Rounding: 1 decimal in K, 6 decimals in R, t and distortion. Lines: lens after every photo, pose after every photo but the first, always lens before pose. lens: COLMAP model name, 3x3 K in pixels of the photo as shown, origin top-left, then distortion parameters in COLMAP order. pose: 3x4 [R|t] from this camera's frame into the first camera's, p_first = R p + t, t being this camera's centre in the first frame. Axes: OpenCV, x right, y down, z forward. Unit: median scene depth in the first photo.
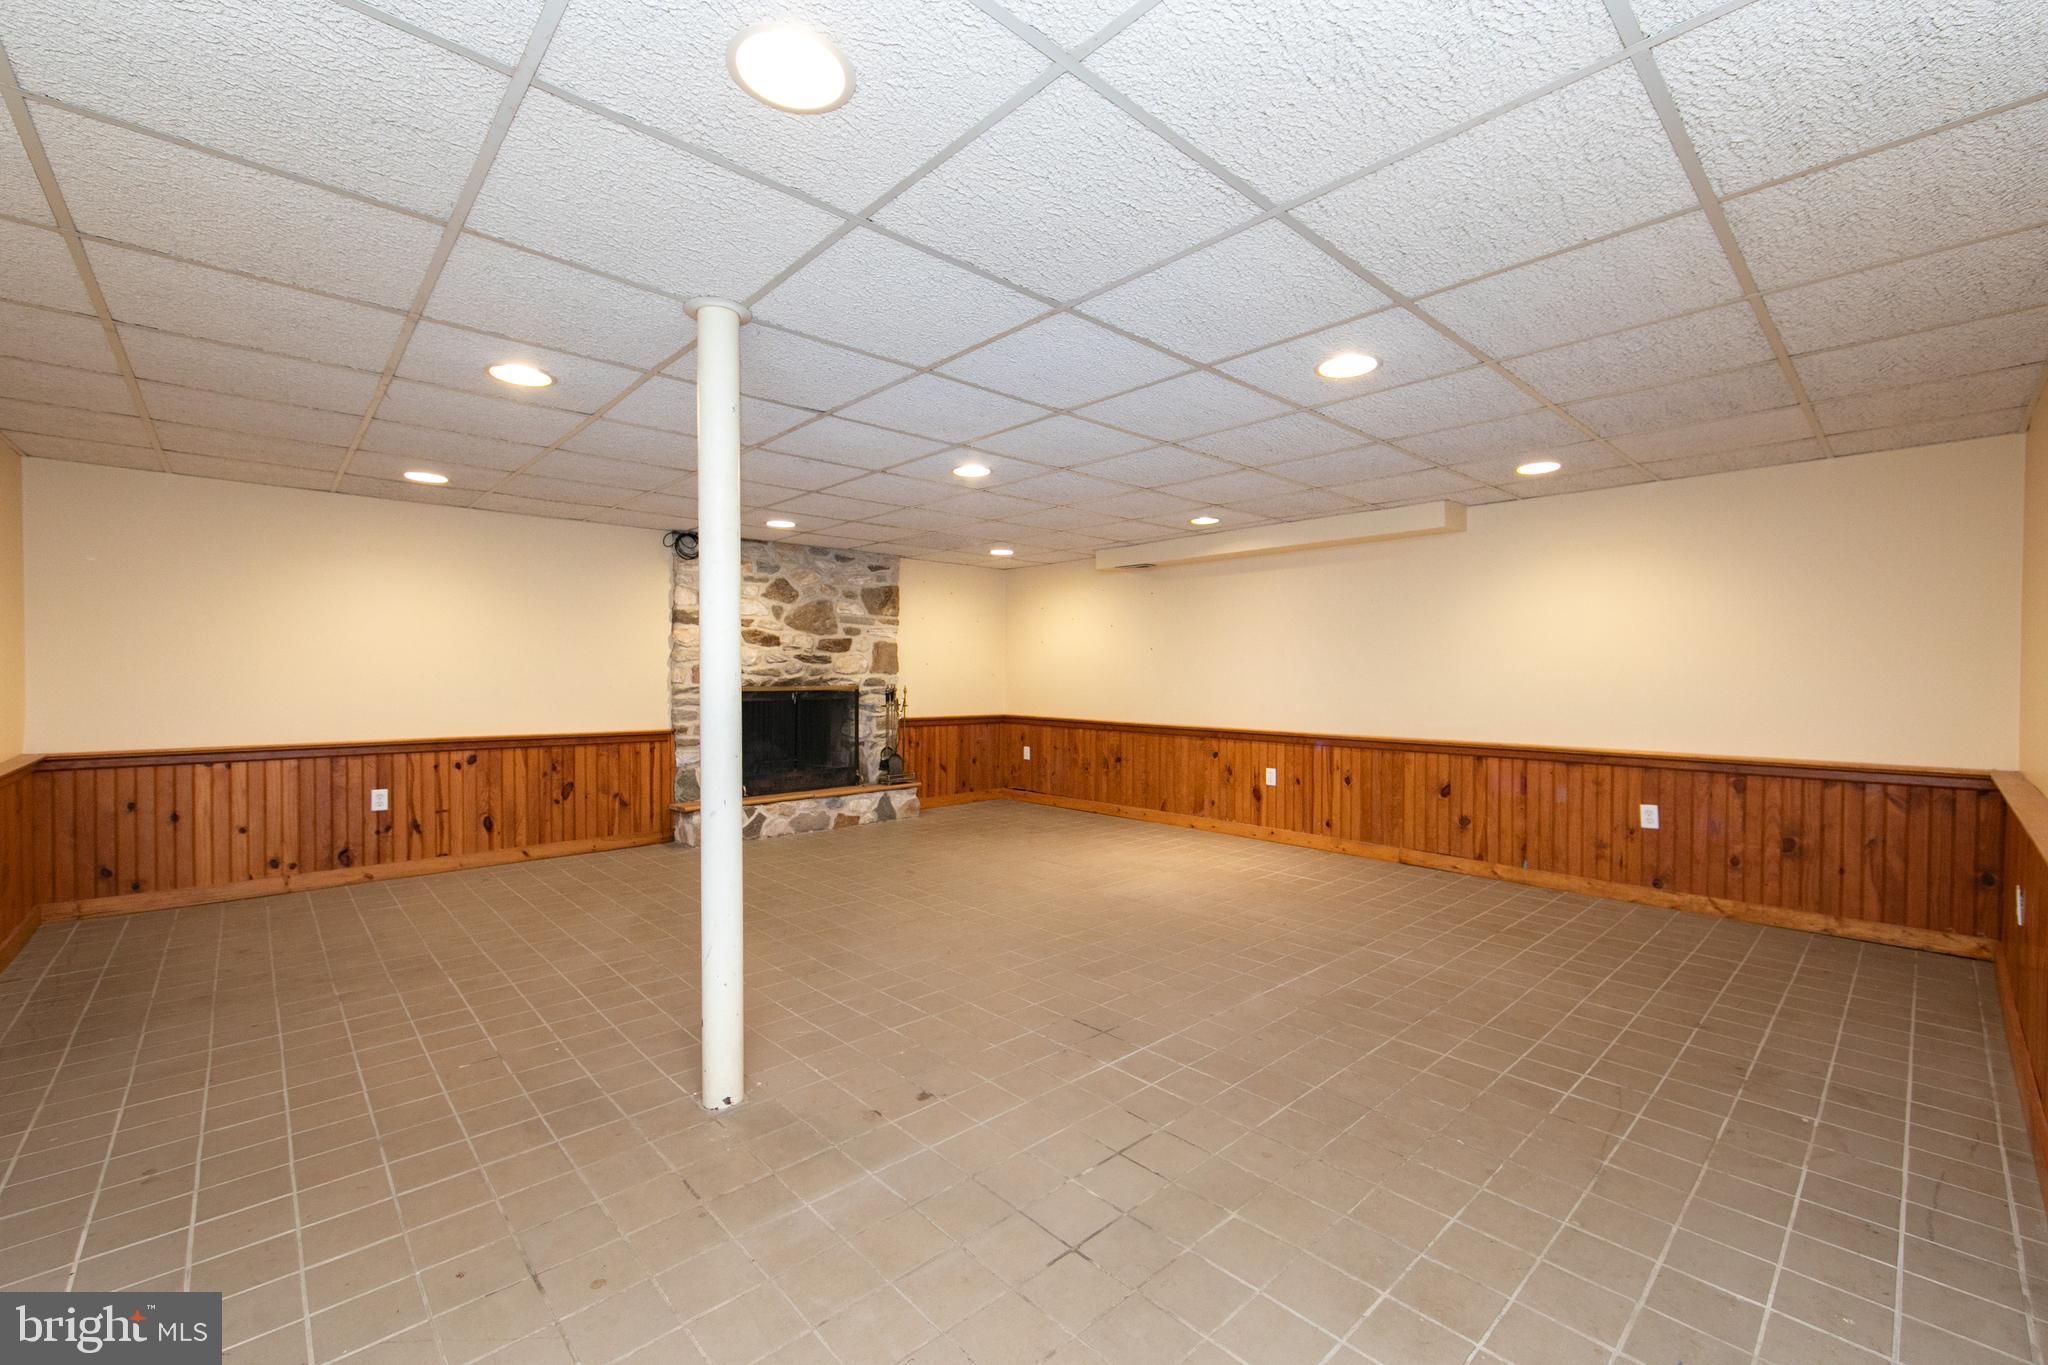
lens RADIAL K [[805.9, 0, 1038.3], [0, 805.9, 681.0], [0, 0, 1]] dist [-0.005359, -0.000344]
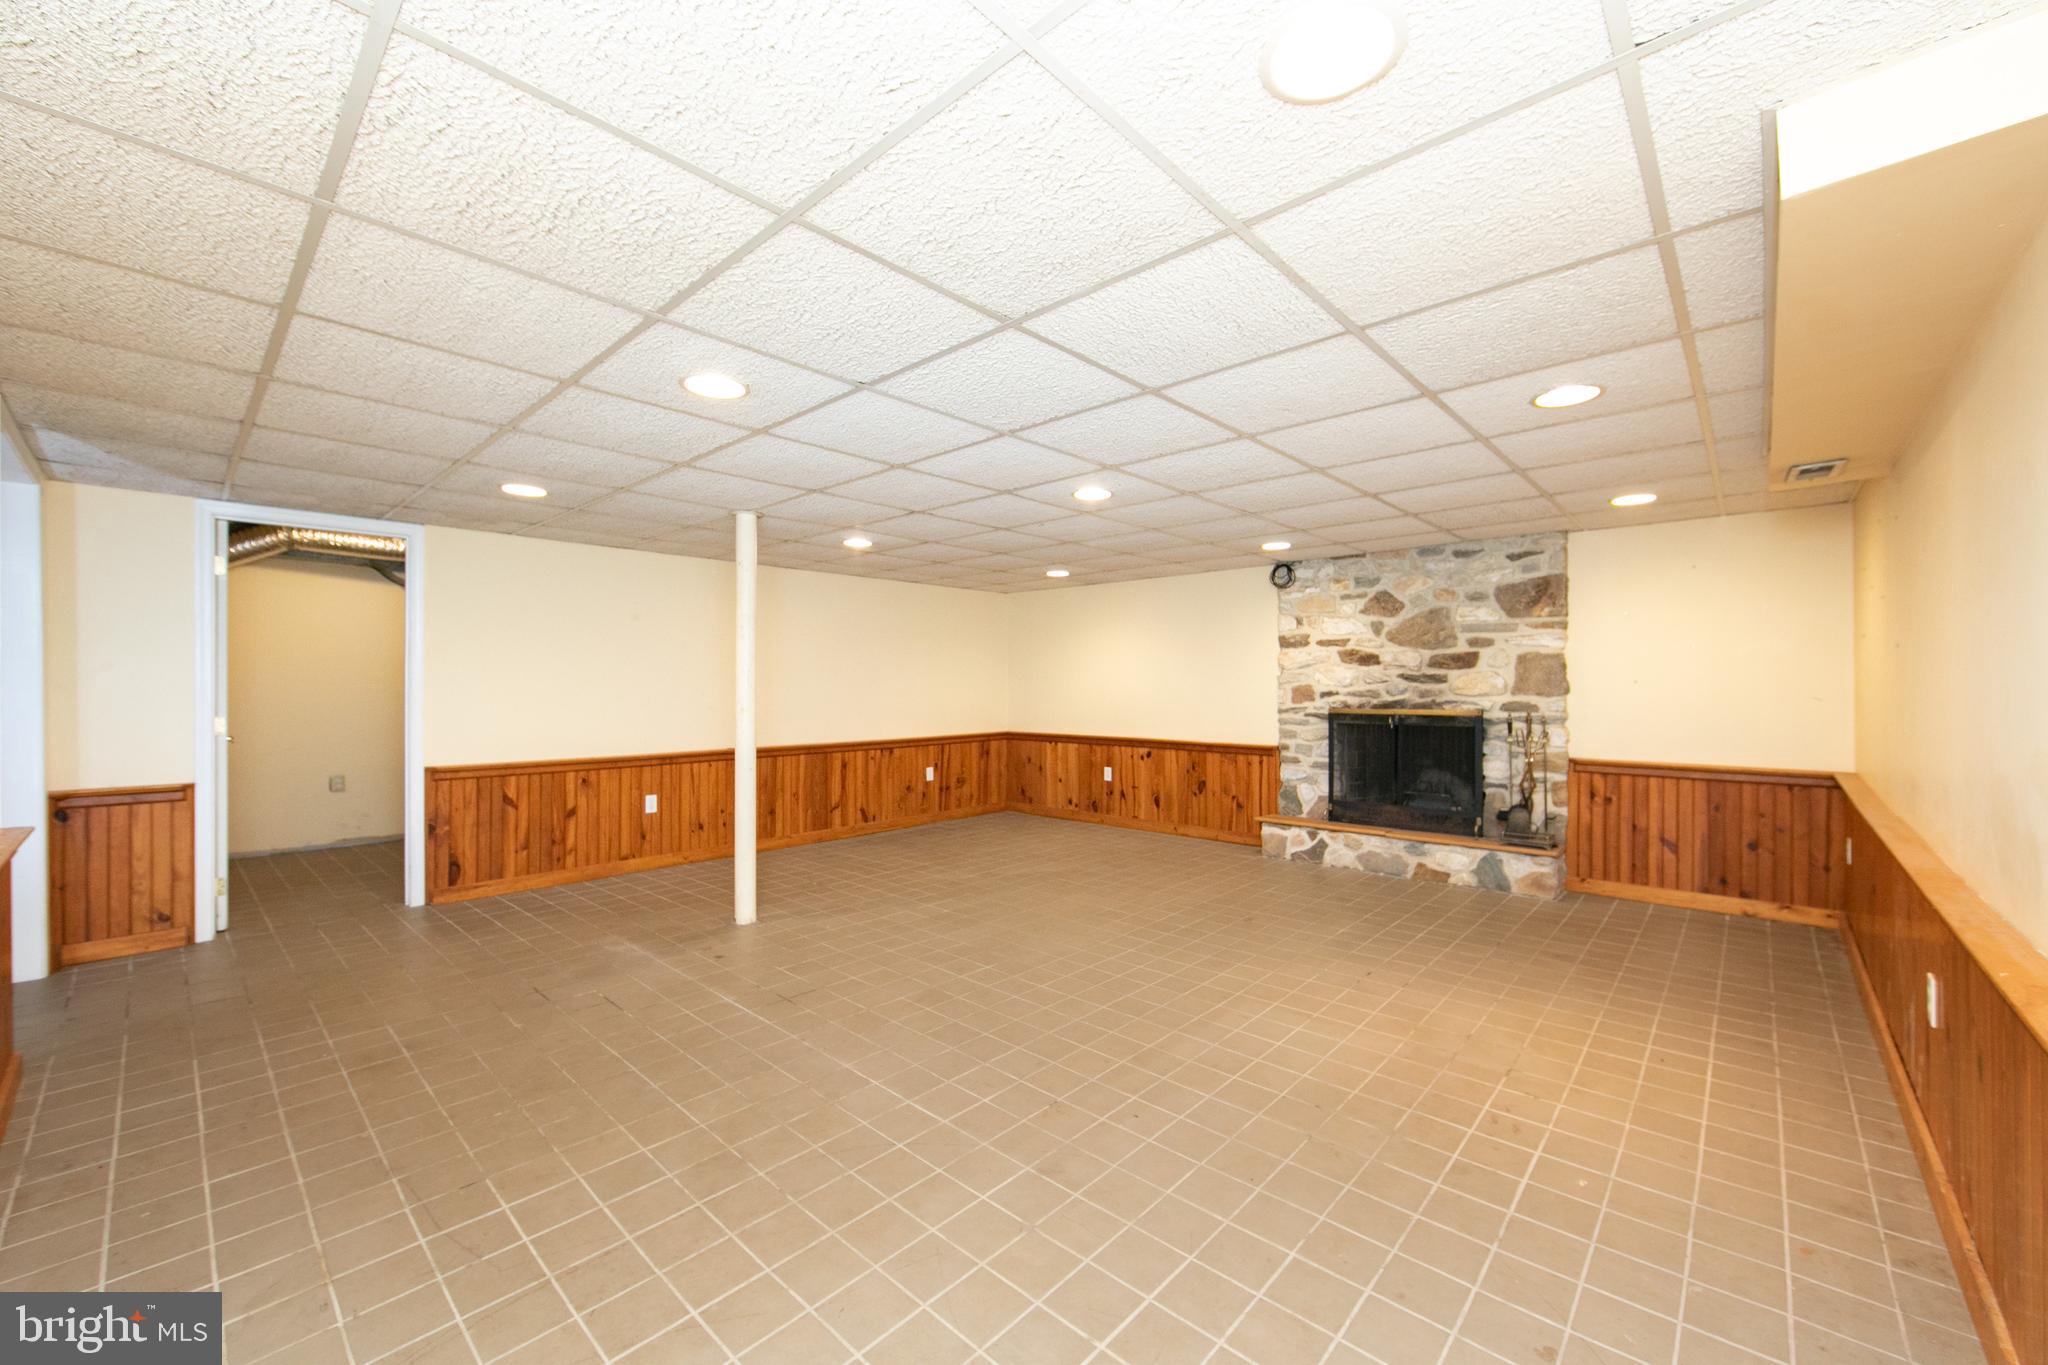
lens RADIAL K [[805.9, 0, 1038.9], [0, 805.9, 679.5], [0, 0, 1]] dist [-0.005359, -0.000344]
pose [[0.100832, -0.013517, -0.994812, 0.545044], [-0.011956, 0.999819, -0.014796, -0.008551], [0.994832, 0.013386, 0.100652, 0.519948]]
